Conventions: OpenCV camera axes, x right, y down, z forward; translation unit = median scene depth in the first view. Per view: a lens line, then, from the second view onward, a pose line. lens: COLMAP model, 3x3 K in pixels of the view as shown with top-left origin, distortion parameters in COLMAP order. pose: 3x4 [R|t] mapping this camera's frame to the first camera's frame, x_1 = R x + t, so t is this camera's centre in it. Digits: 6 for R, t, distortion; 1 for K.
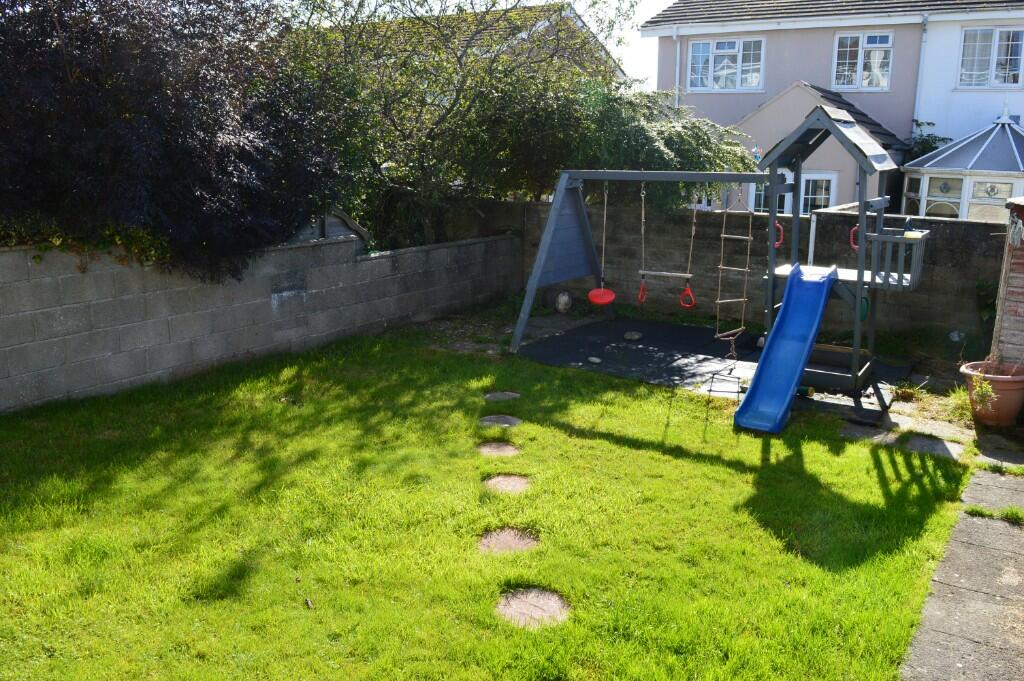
lens RADIAL K [[819.1, 0, 508.6], [0, 819.1, 339.6], [0, 0, 1]] dist [-0.097771, 0.024363]
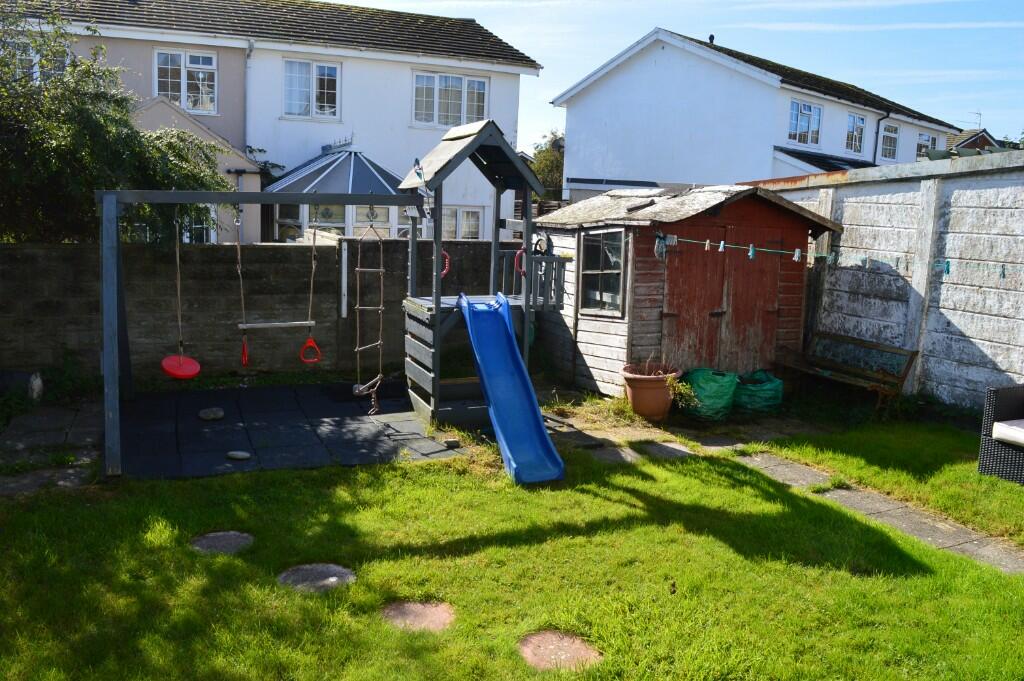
lens RADIAL K [[819.1, 0, 508.6], [0, 819.1, 339.6], [0, 0, 1]] dist [-0.097771, 0.024363]
pose [[0.540317, -0.125869, 0.831994, -0.386603], [0.159469, 0.986148, 0.045627, -0.077980], [-0.826212, 0.108024, 0.552905, 0.464335]]
